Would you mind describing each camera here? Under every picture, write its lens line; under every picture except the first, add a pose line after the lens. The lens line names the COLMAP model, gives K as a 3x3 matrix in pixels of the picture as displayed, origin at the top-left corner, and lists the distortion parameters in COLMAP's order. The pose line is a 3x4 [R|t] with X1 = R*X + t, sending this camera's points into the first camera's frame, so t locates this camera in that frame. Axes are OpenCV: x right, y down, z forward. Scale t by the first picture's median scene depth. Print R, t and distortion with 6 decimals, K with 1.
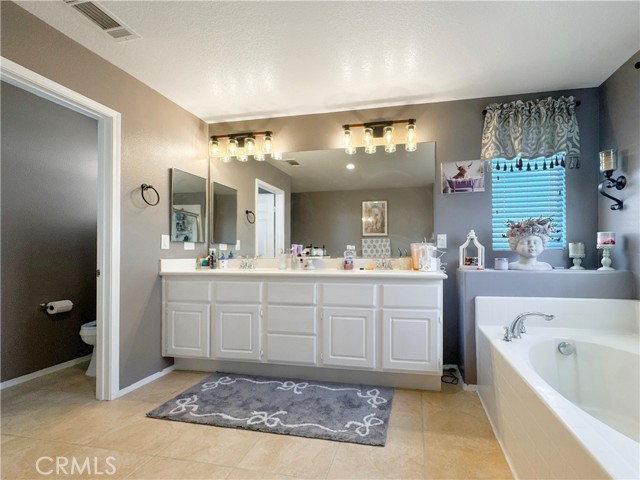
lens RADIAL K [[276.6, 0, 320.0], [0, 276.6, 245.7], [0, 0, 1]] dist [-0.001206, -0.000077]
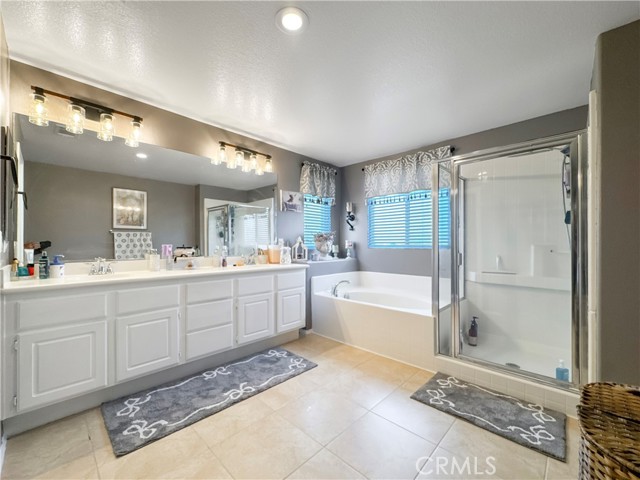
lens RADIAL K [[269.5, 0, 322.5], [0, 269.5, 238.4], [0, 0, 1]] dist [-0.002228, -0.000383]
pose [[0.544113, 0.022608, 0.838707, -0.744488], [-0.018739, 0.999715, -0.014791, -0.028772], [-0.838803, -0.007669, 0.544381, 0.039637]]
